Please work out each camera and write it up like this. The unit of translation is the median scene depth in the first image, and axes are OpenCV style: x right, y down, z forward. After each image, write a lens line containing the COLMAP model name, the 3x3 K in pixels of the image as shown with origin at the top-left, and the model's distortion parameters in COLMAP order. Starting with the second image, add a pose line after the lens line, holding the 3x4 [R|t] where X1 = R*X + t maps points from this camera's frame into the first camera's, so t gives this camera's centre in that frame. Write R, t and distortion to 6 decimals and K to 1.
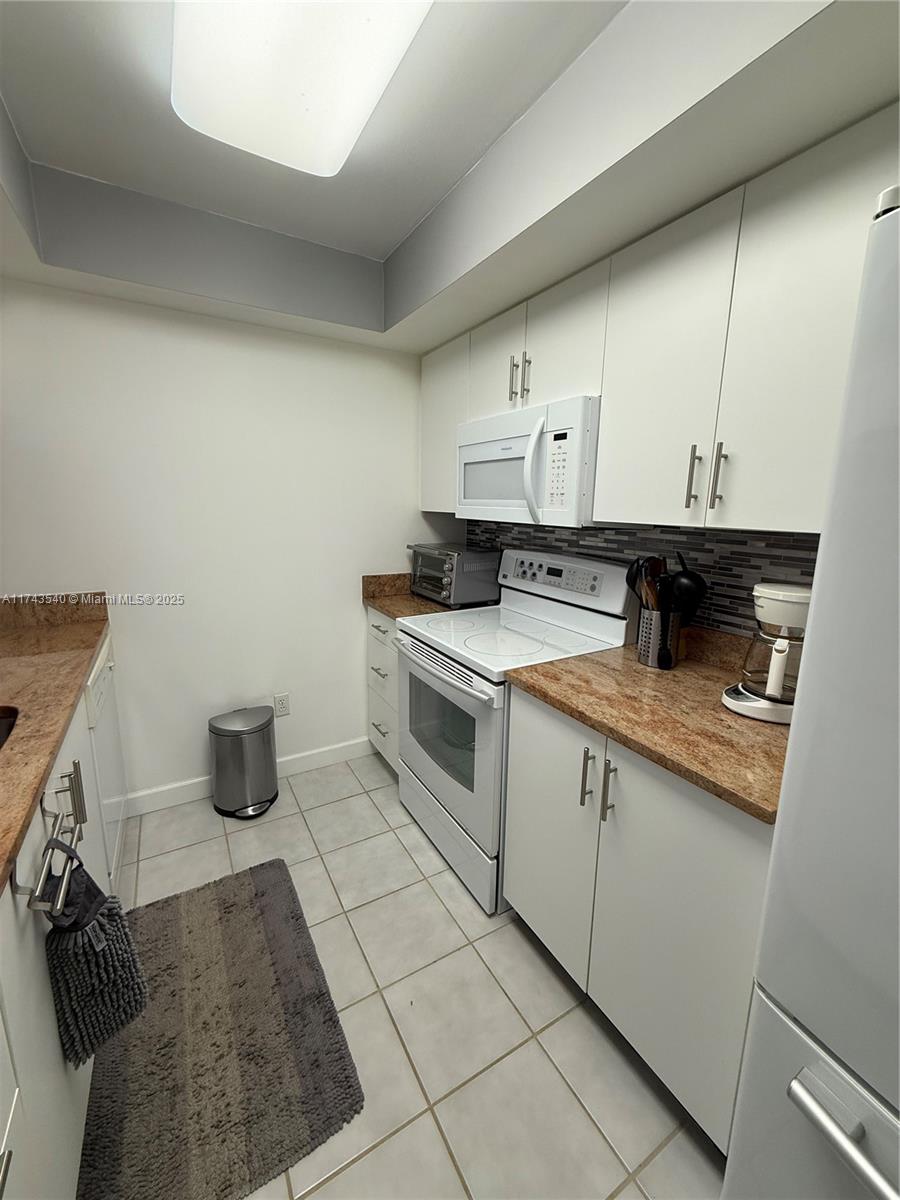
lens RADIAL K [[478.4, 0, 451.4], [0, 478.4, 594.8], [0, 0, 1]] dist [0.000266, -0.000124]
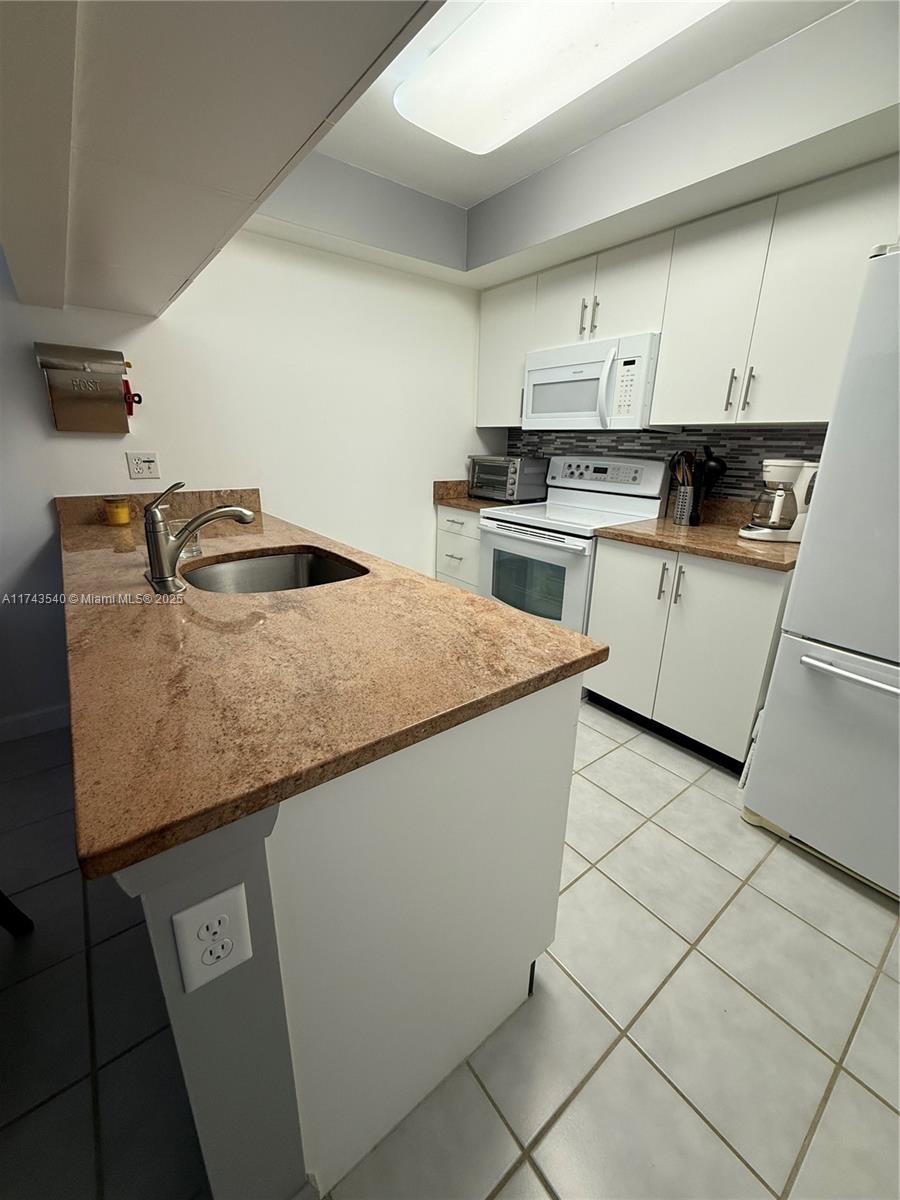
lens RADIAL K [[478.4, 0, 451.6], [0, 478.4, 594.0], [0, 0, 1]] dist [0.000266, -0.000124]
pose [[0.991739, -0.039828, 0.121935, -0.436994], [0.024874, 0.992244, 0.121794, 0.143096], [-0.125840, -0.117755, 0.985037, -0.359499]]
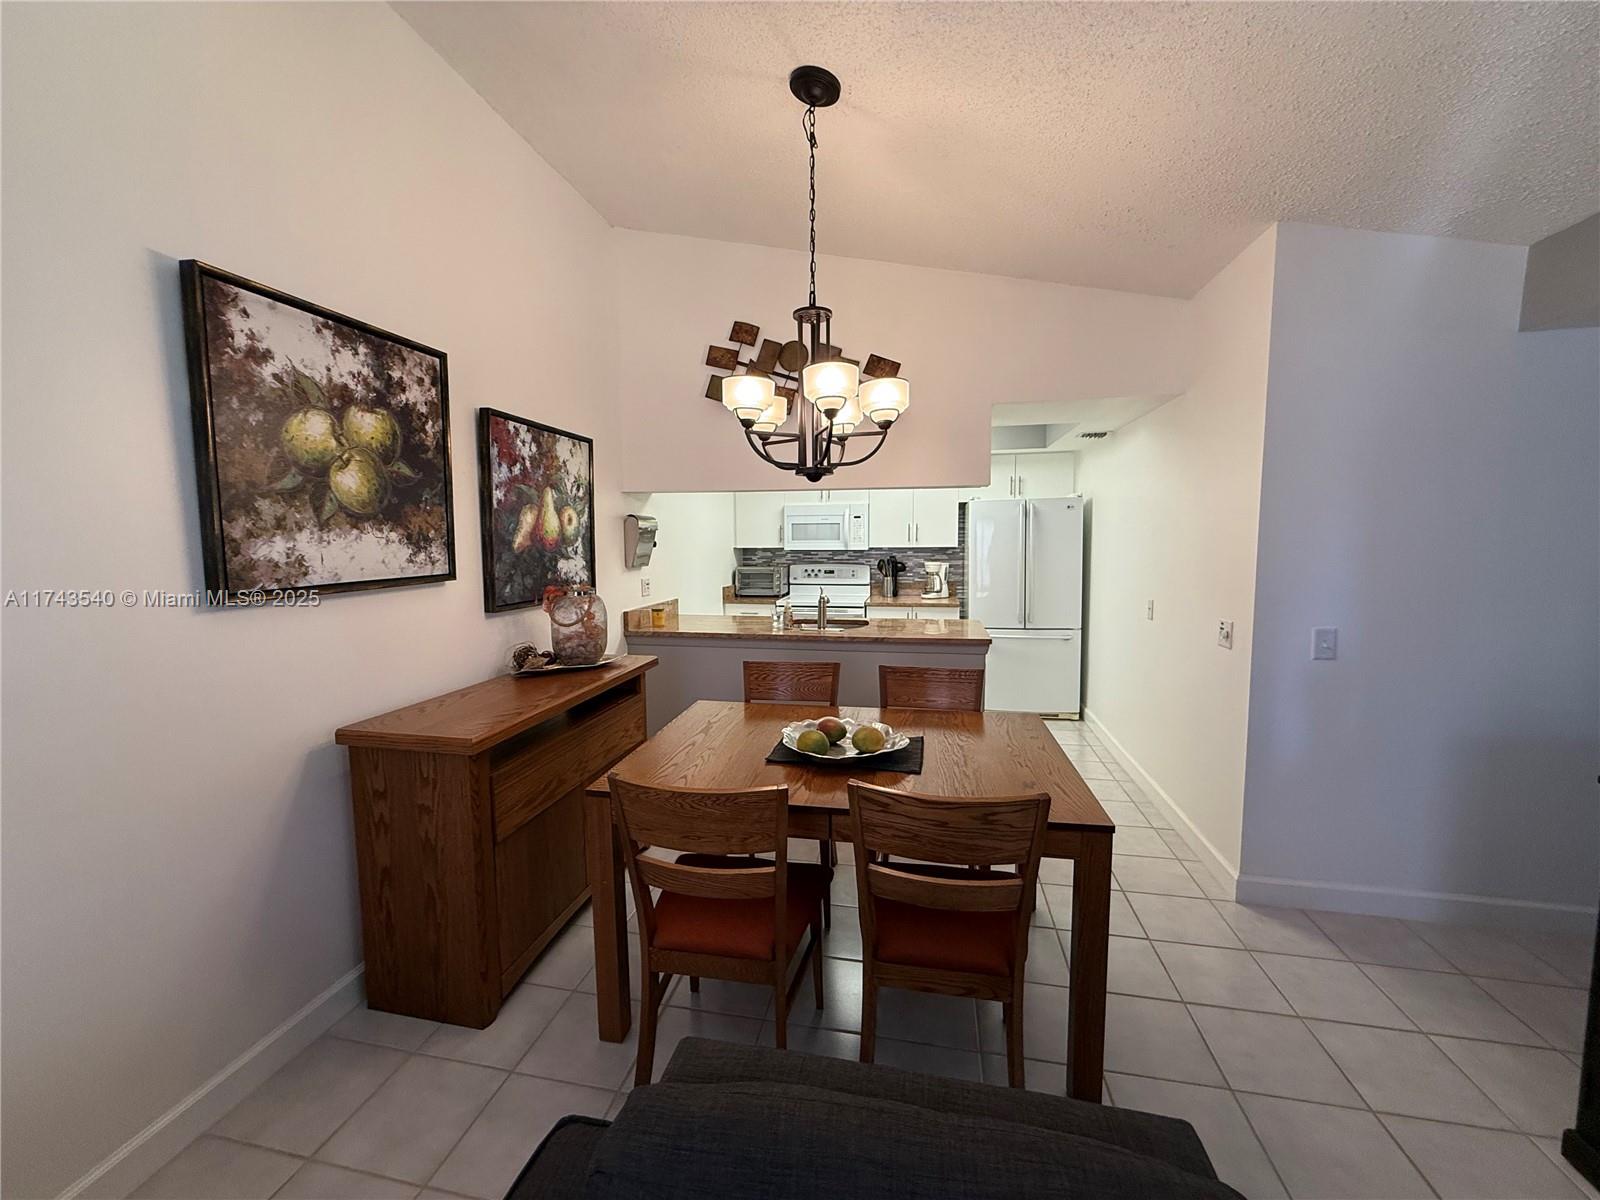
lens RADIAL K [[637.8, 0, 791.3], [0, 637.8, 598.7], [0, 0, 1]] dist [0.000266, -0.000124]
pose [[0.671358, -0.093919, 0.735159, -2.426802], [0.160704, 0.986786, -0.020692, 0.124601], [-0.723501, 0.132035, 0.677579, -0.996217]]
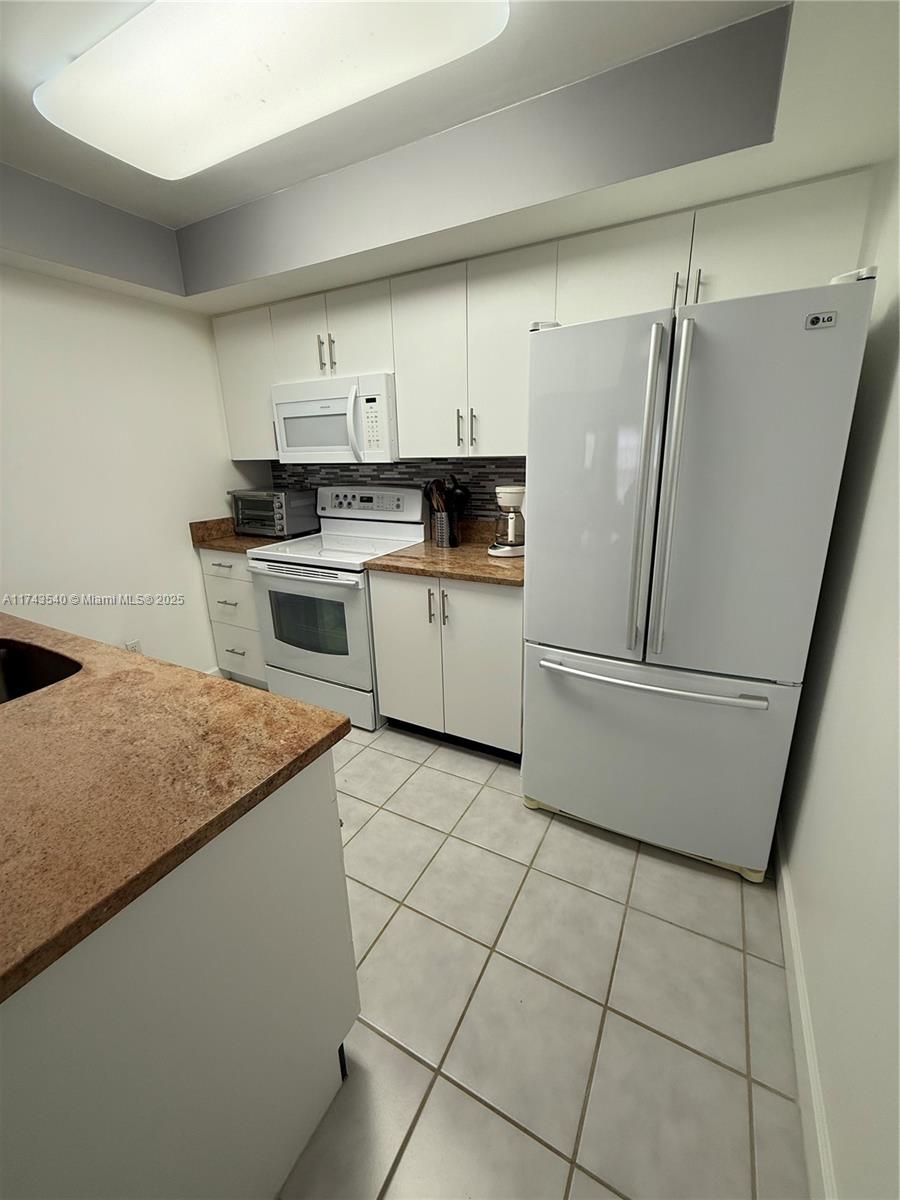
lens RADIAL K [[478.4, 0, 451.3], [0, 478.4, 594.1], [0, 0, 1]] dist [0.000266, -0.000124]
pose [[0.855587, -0.182905, 0.484268, -0.338193], [0.134416, 0.981908, 0.133378, 0.080283], [-0.499902, -0.049023, 0.864693, -0.373873]]
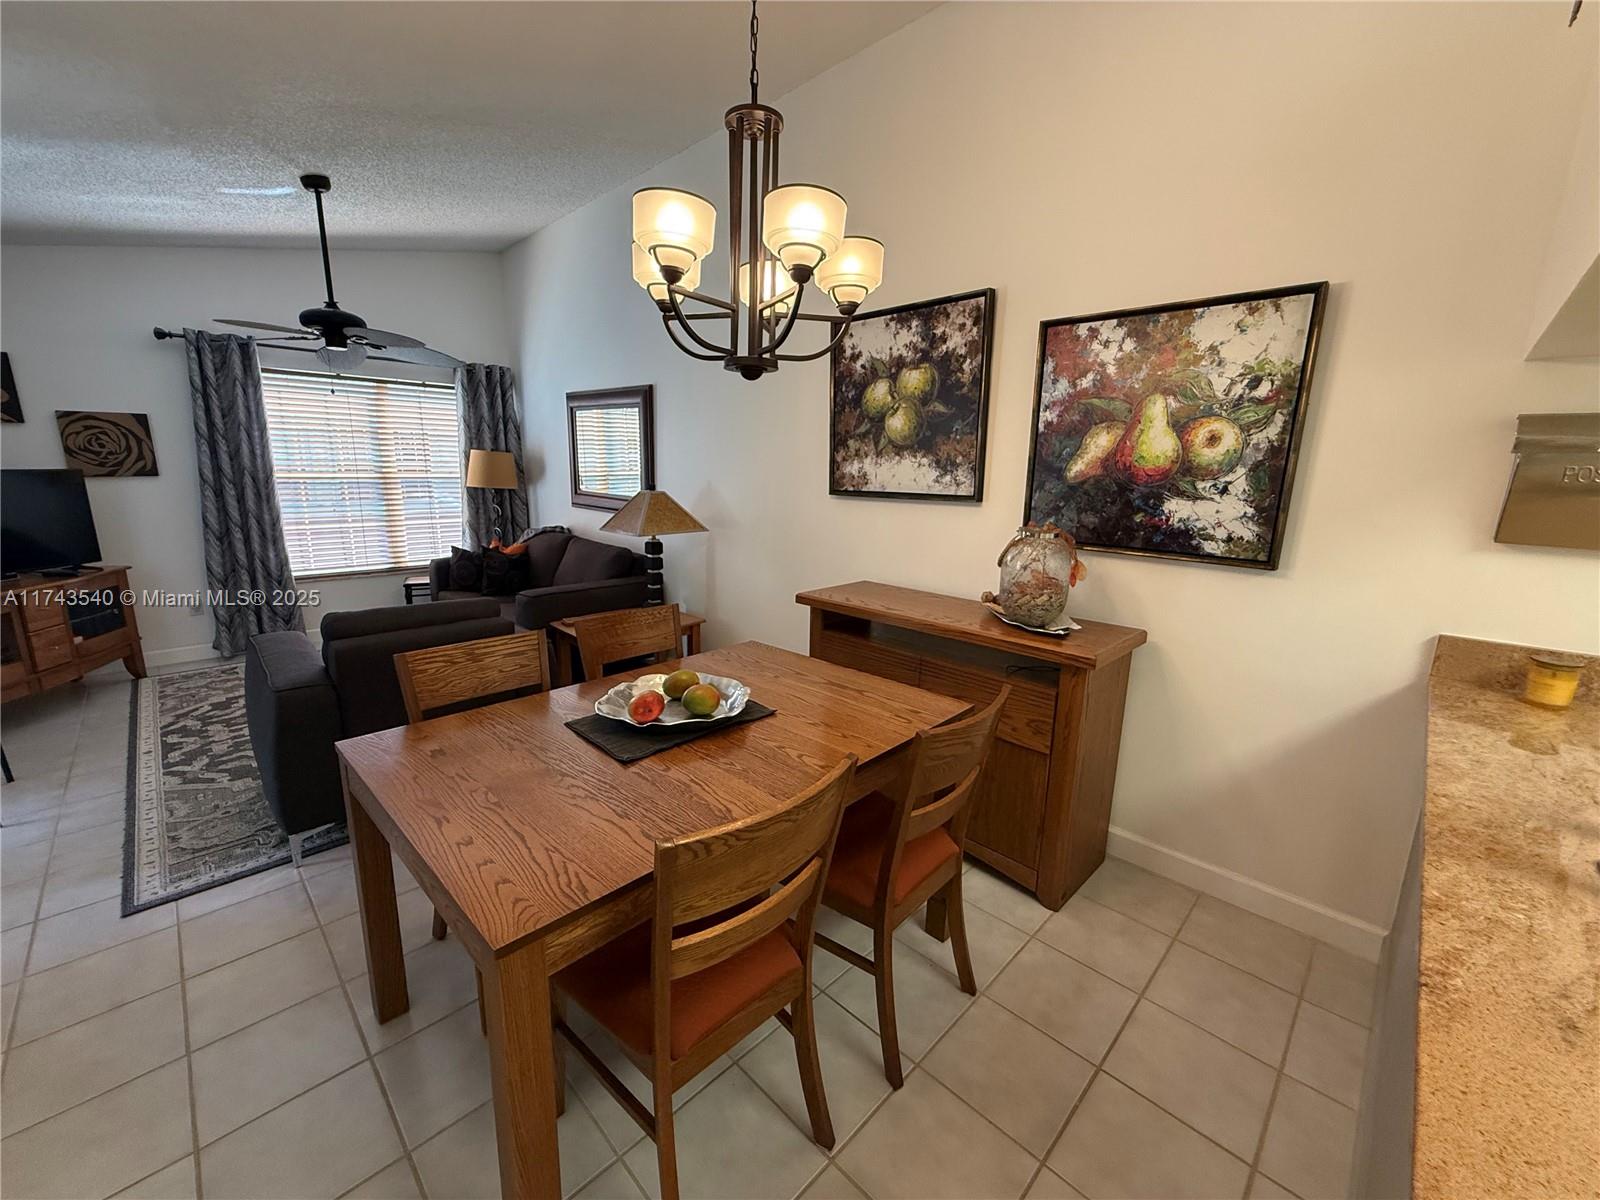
lens RADIAL K [[637.8, 0, 792.6], [0, 637.8, 598.6], [0, 0, 1]] dist [0.000266, -0.000124]
pose [[0.250142, 0.187756, -0.949830, -0.533112], [-0.197305, 0.970317, 0.139844, 0.037918], [0.947892, 0.152426, 0.279762, -0.357542]]
